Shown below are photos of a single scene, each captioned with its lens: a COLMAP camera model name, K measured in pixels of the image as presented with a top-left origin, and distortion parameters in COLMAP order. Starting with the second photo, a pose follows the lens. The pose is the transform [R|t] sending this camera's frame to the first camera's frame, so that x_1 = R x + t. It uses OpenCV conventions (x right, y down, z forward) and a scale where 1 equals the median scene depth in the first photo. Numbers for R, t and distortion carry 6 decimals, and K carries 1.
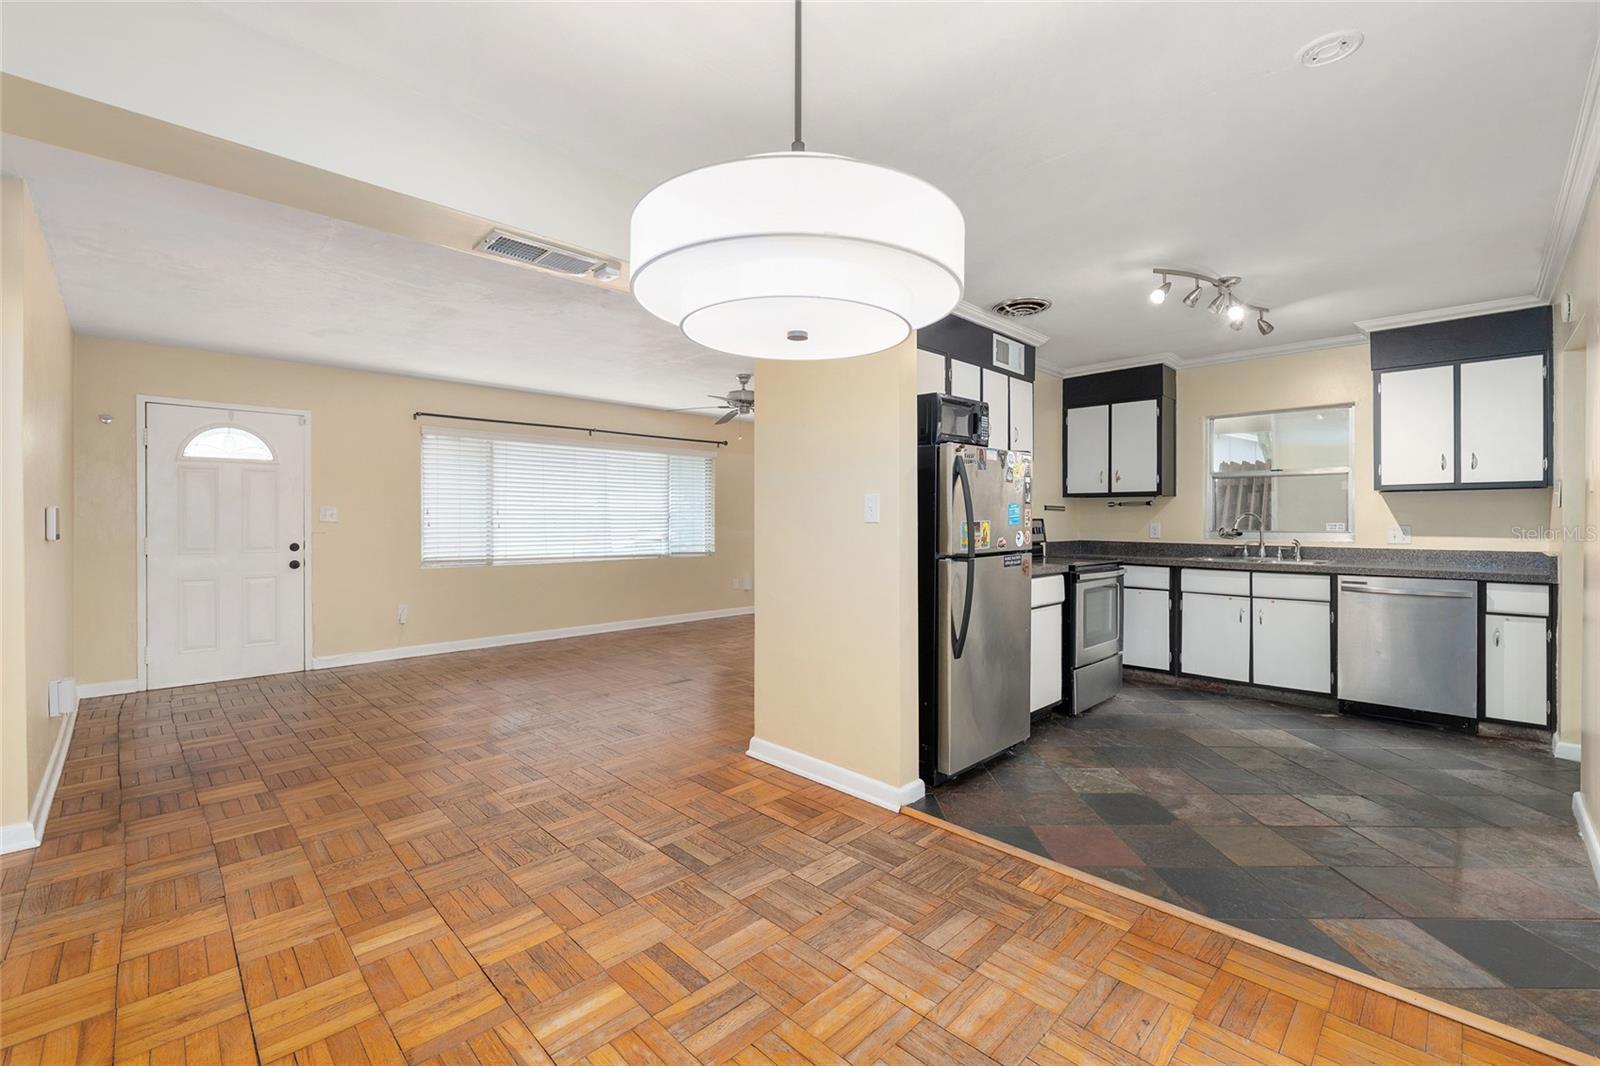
lens RADIAL K [[669.5, 0, 792.4], [0, 669.5, 521.8], [0, 0, 1]] dist [-0.008395, -0.000290]
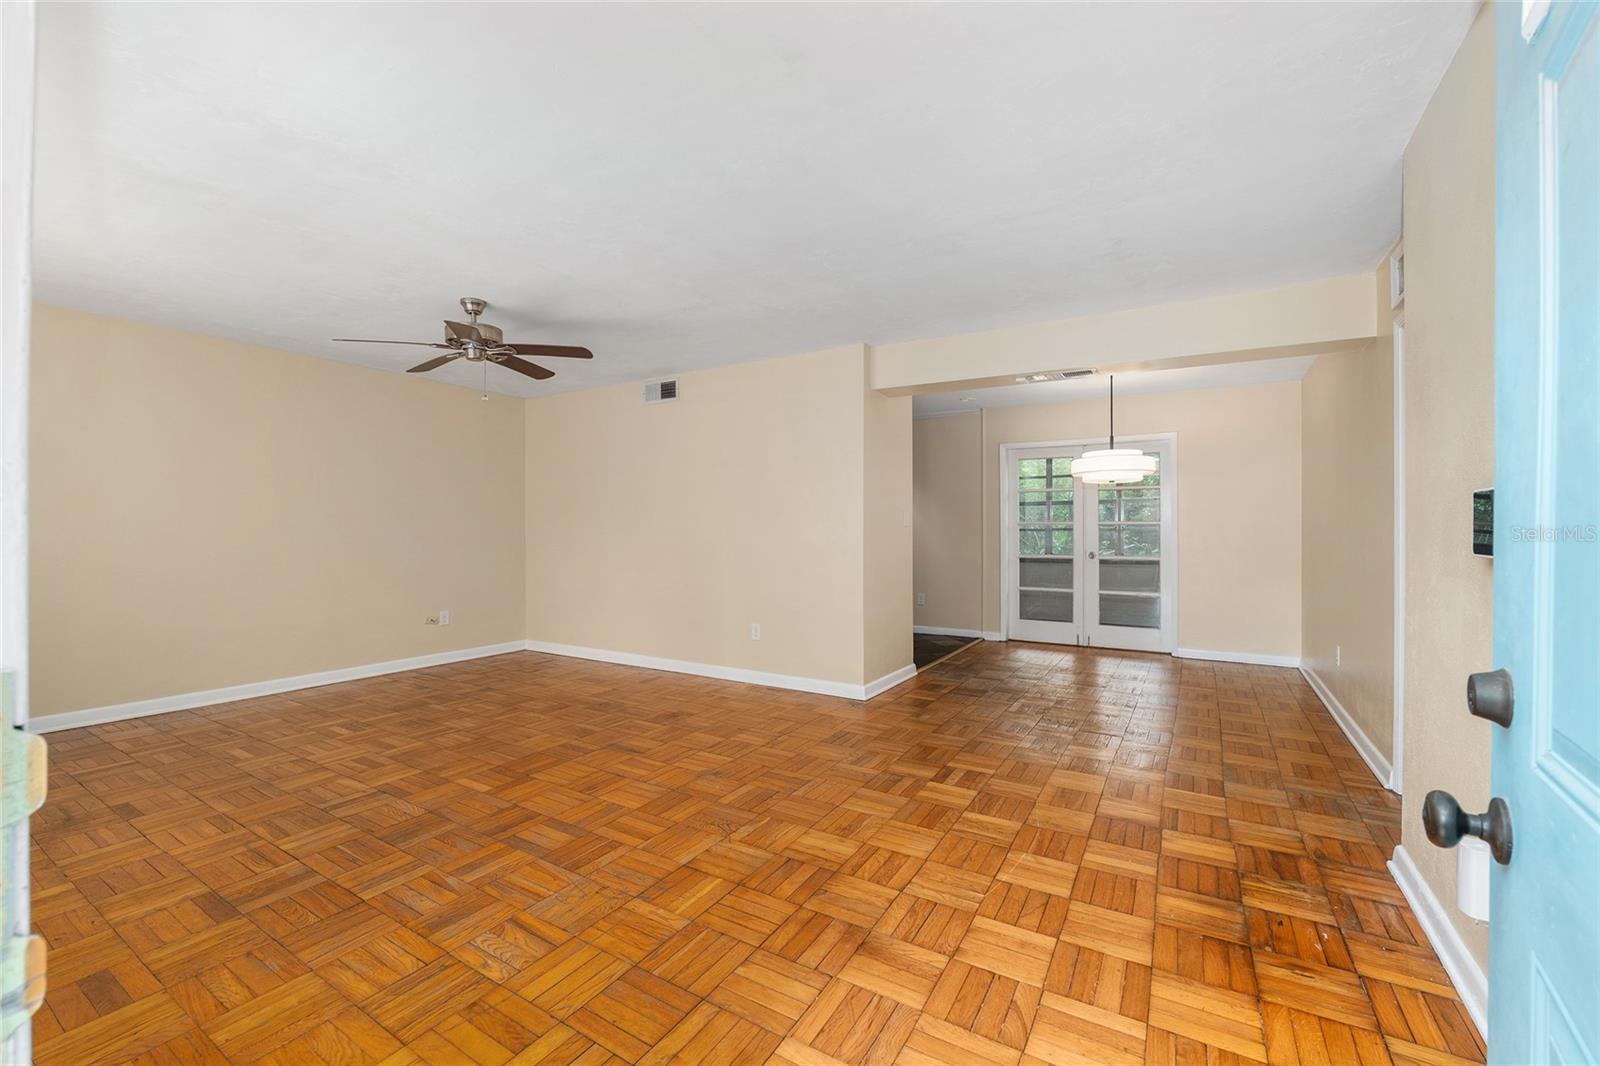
lens RADIAL K [[654.9, 0, 794.2], [0, 654.9, 533.5], [0, 0, 1]] dist [-0.010544, 0.000095]
pose [[-0.232655, -0.006895, 0.972535, -1.233324], [0.001023, 0.999973, 0.007335, 0.005820], [-0.972559, 0.002702, -0.232641, 1.367403]]
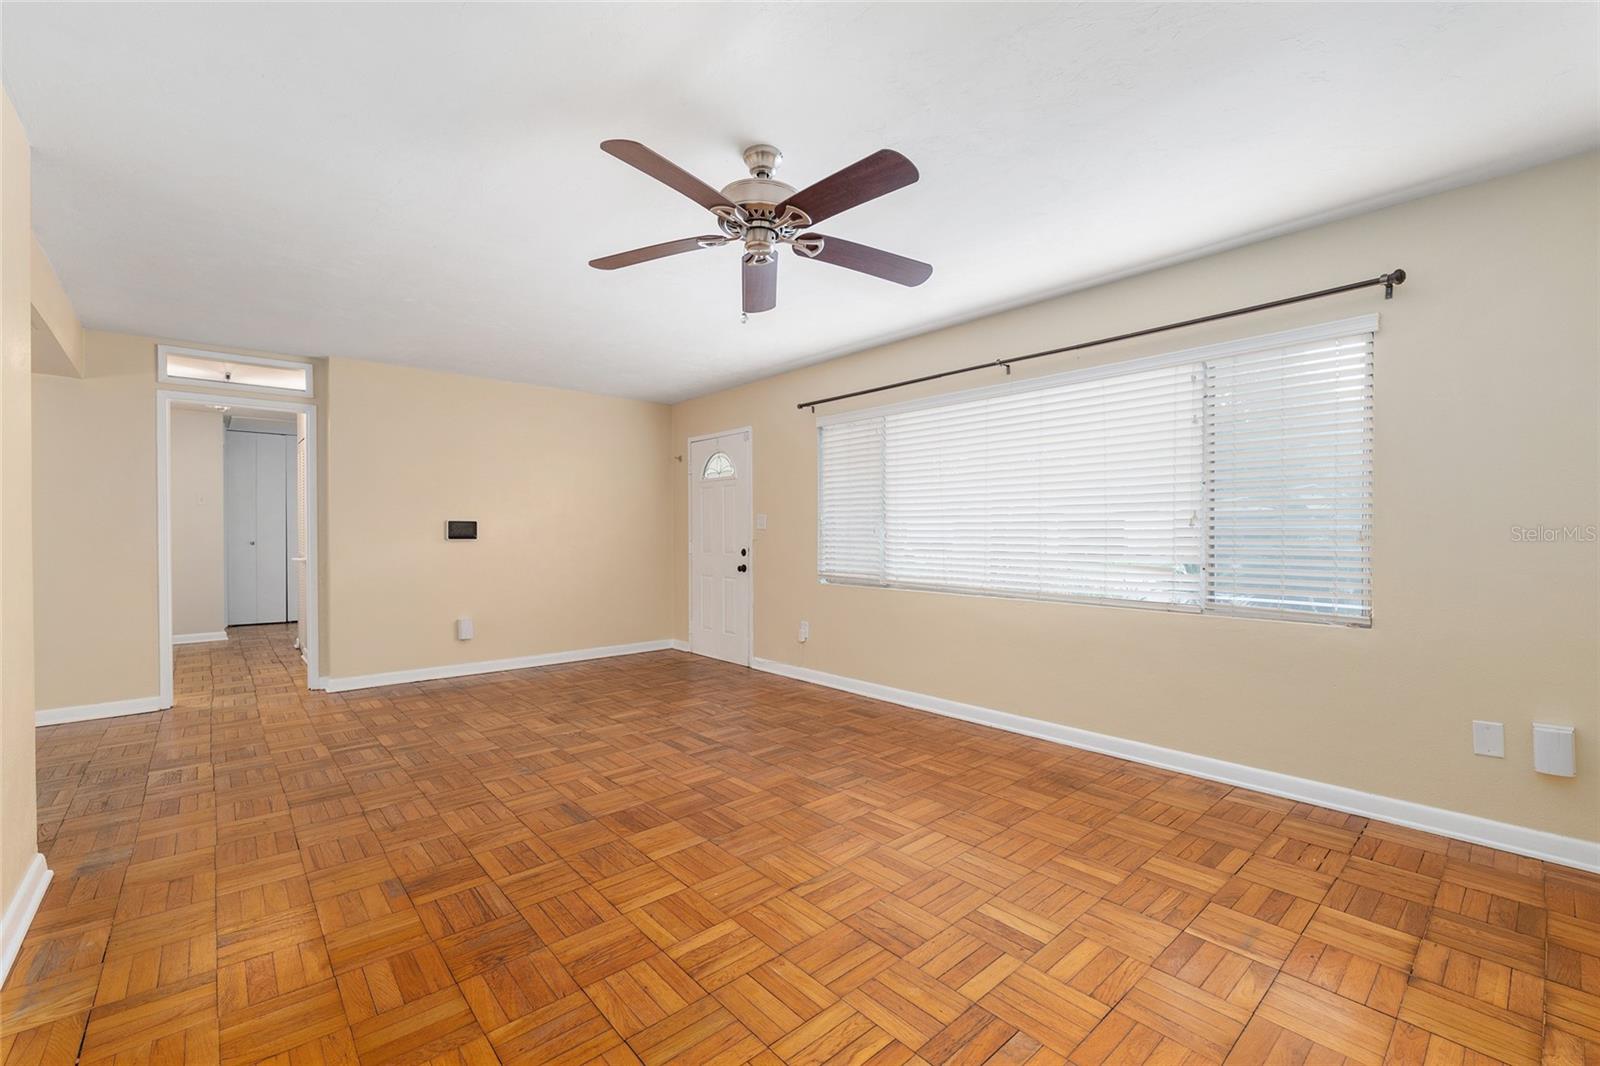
lens RADIAL K [[672.2, 0, 800.0], [0, 672.2, 533.0], [0, 0, 1]] dist [-0.002684, -0.000307]
pose [[-0.052729, 0.001709, -0.998607, 0.526239], [0.000581, 0.999998, 0.001680, 0.006031], [0.998609, -0.000492, -0.052730, 1.689151]]
